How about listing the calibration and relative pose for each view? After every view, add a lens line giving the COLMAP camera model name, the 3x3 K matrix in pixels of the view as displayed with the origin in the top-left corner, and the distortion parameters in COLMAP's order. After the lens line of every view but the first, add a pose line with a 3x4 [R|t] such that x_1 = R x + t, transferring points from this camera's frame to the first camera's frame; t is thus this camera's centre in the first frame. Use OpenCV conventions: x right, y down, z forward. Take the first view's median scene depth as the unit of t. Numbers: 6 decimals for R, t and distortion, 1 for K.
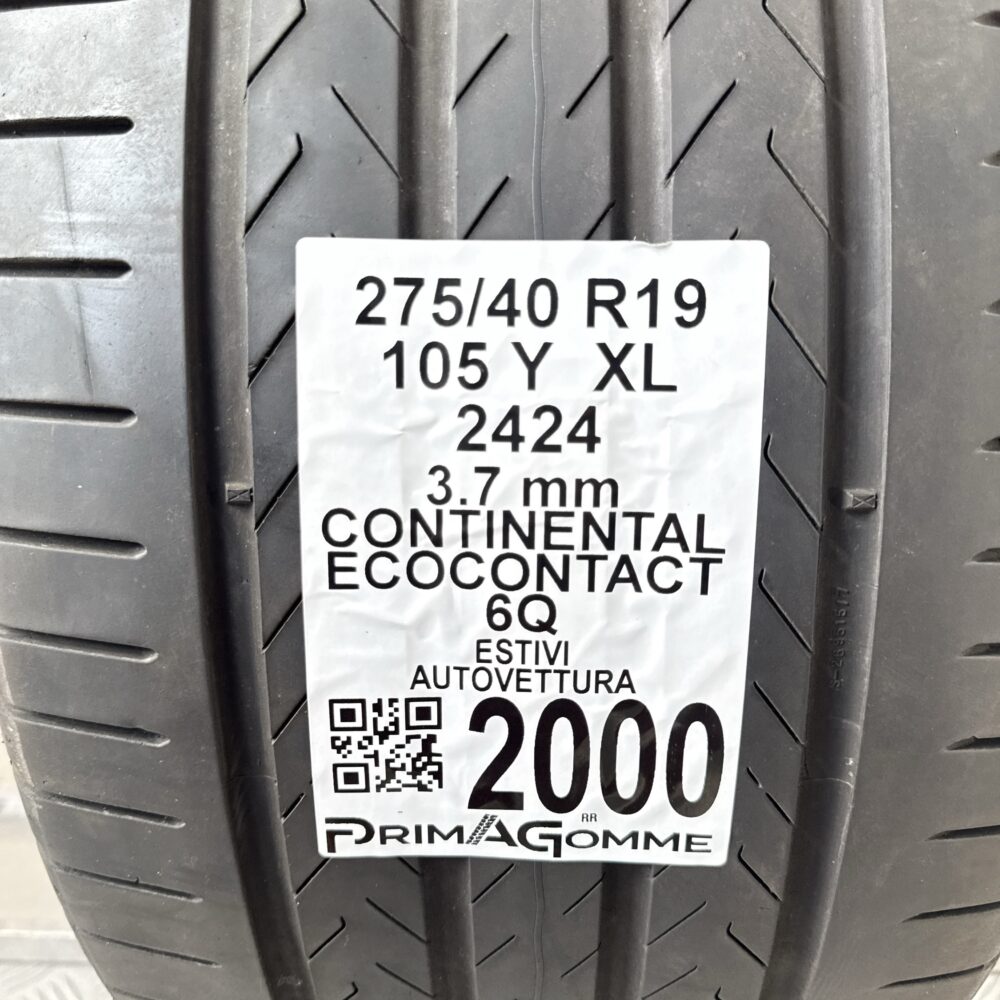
lens RADIAL K [[1017.3, 0, 500.0], [0, 1017.3, 500.0], [0, 0, 1]] dist [0.103944, -0.239891]
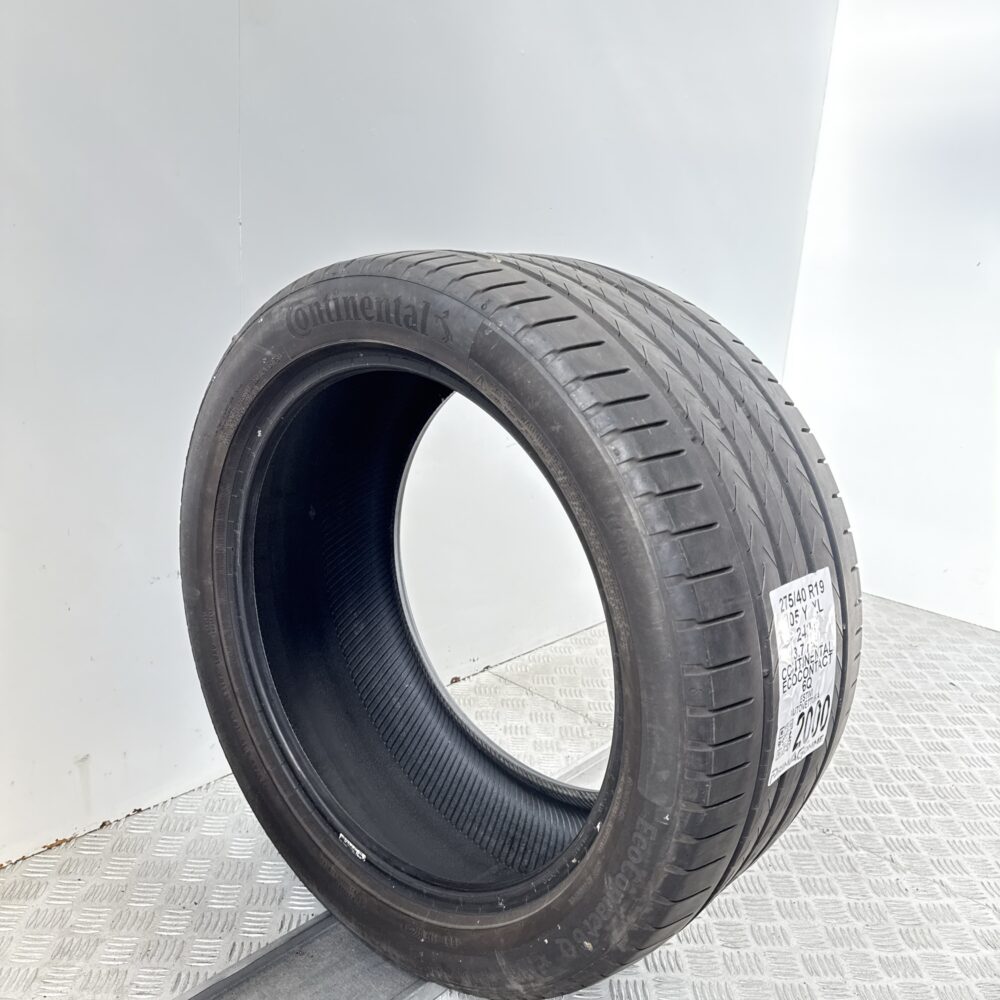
lens RADIAL K [[1017.3, 0, 500.0], [0, 1017.3, 500.0], [0, 0, 1]] dist [0.103944, -0.239891]
pose [[0.623328, -0.153569, 0.766733, -3.169086], [0.211075, 0.977172, 0.024122, -0.792285], [-0.752934, 0.146802, 0.641513, -0.512064]]
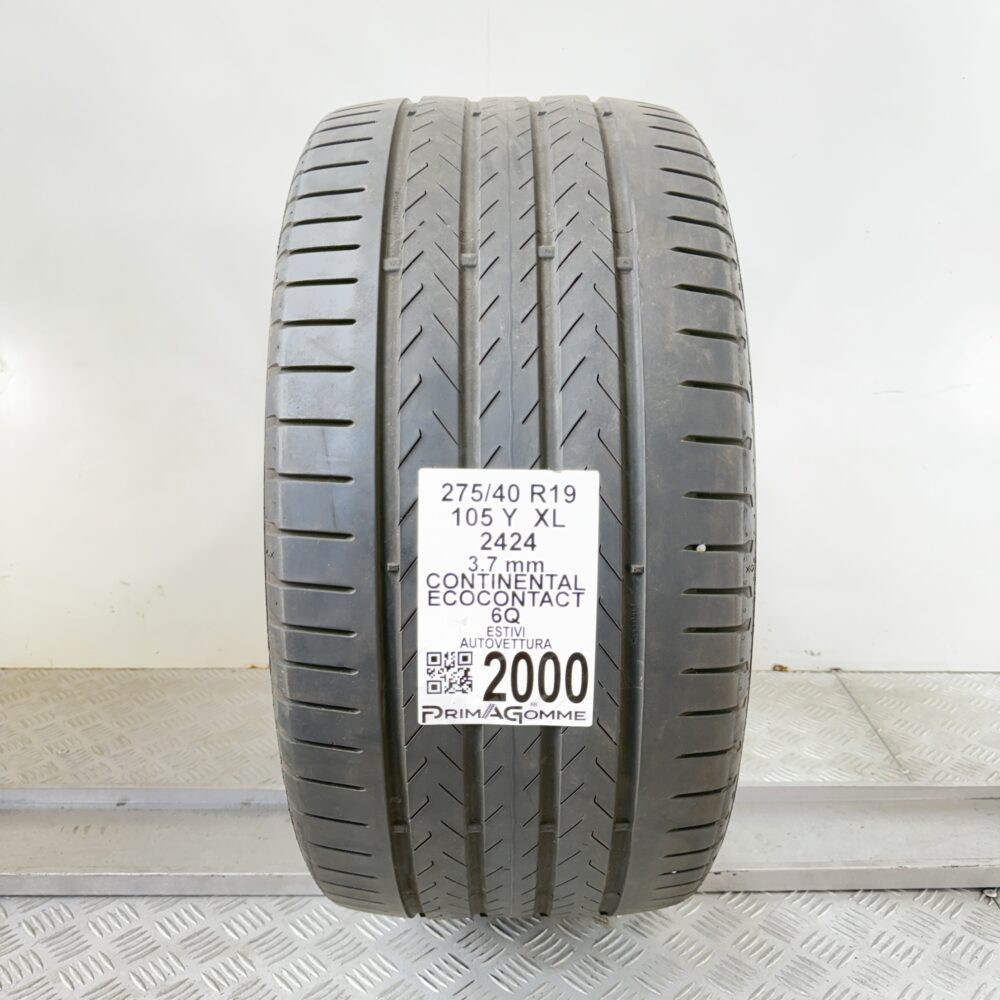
lens RADIAL K [[1017.3, 0, 500.0], [0, 1017.3, 500.0], [0, 0, 1]] dist [0.103944, -0.239891]
pose [[0.999530, 0.000291, 0.030656, -0.069893], [0.002486, 0.995891, -0.090531, 0.056393], [-0.030557, 0.090565, 0.995422, -1.519644]]
